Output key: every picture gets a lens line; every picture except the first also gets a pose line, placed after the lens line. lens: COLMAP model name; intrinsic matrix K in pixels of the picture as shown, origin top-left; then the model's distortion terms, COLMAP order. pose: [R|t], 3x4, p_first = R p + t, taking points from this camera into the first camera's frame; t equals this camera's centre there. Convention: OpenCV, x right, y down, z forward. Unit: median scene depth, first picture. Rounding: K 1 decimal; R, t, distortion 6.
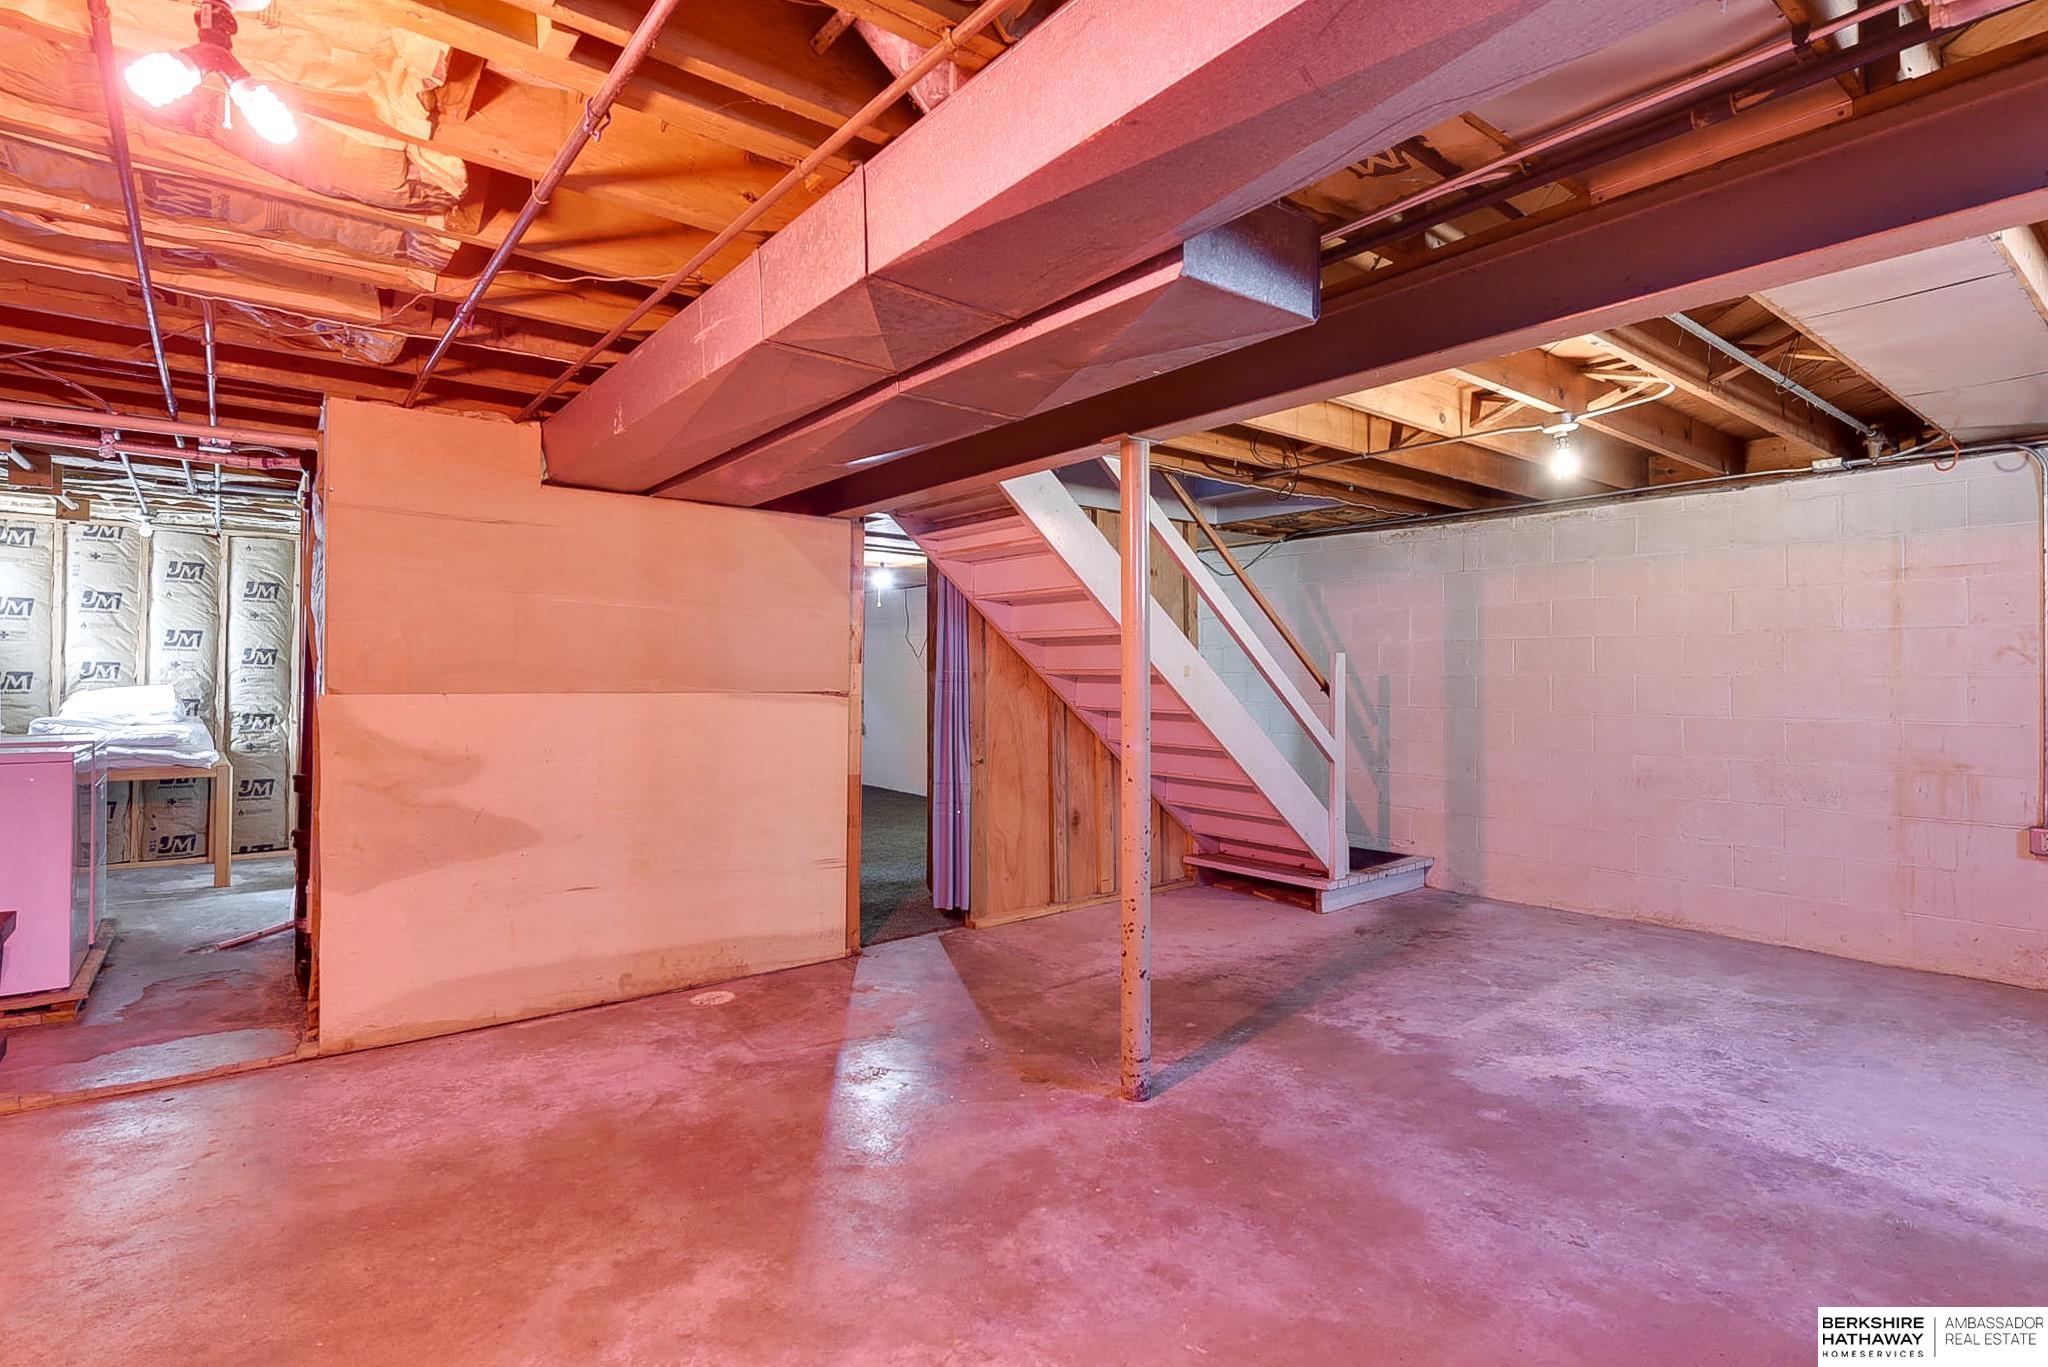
lens RADIAL K [[986.4, 0, 1024.0], [0, 986.4, 683.5], [0, 0, 1]] dist [0.002594, 0.000362]
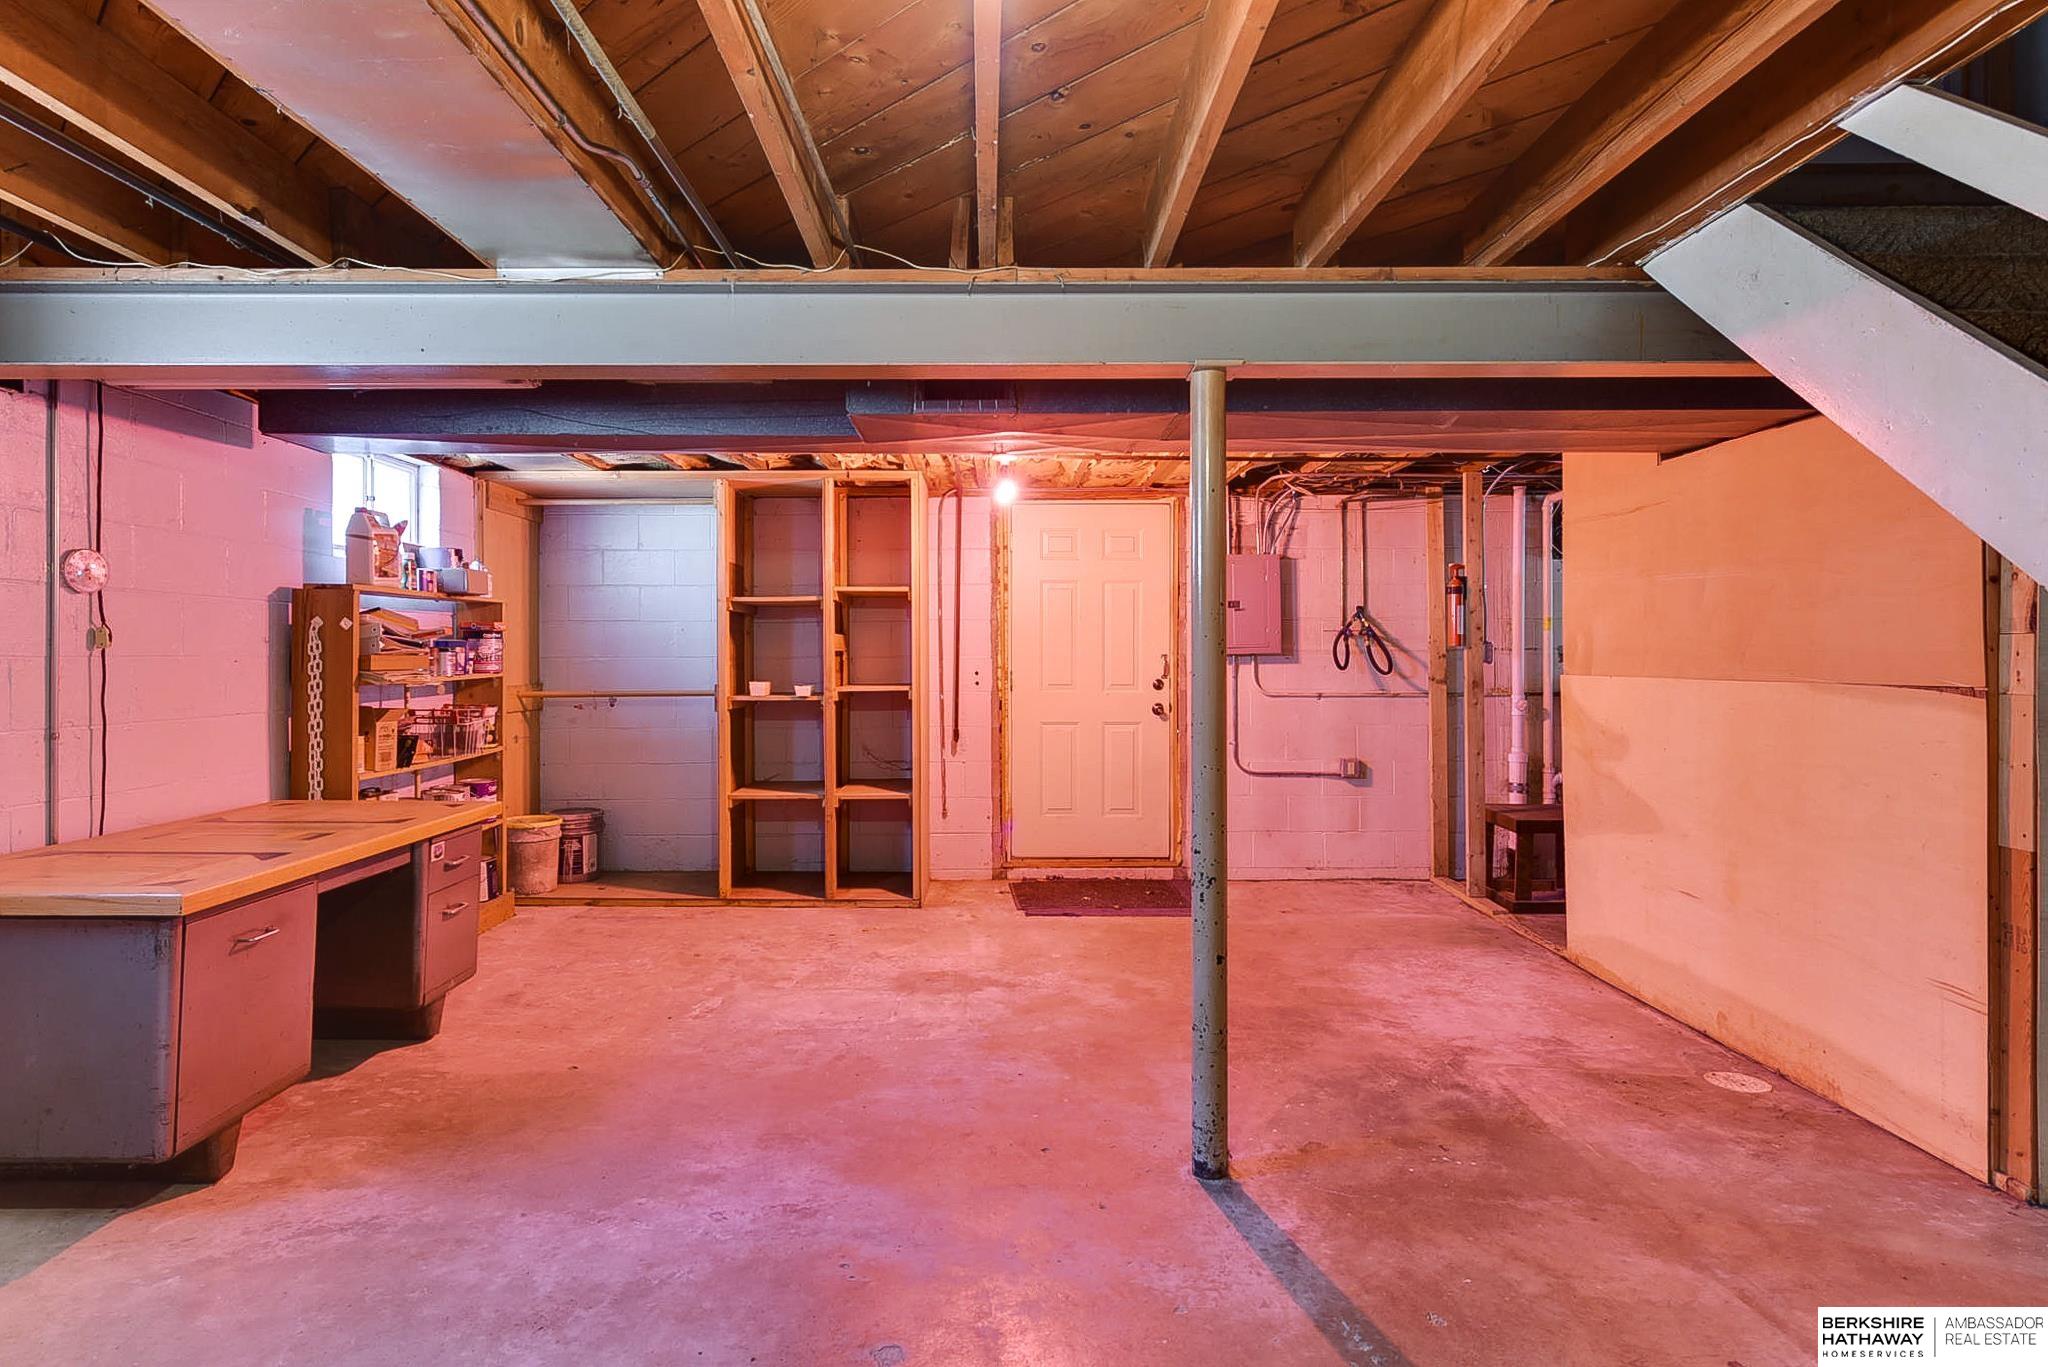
lens RADIAL K [[1090.3, 0, 972.9], [0, 1090.3, 654.7], [0, 0, 1]] dist [0.000339, -0.000225]
pose [[-0.631554, -0.002286, -0.775329, 0.833094], [-0.004273, 0.999991, 0.000532, -0.011052], [0.775320, 0.003649, -0.631558, 1.254864]]
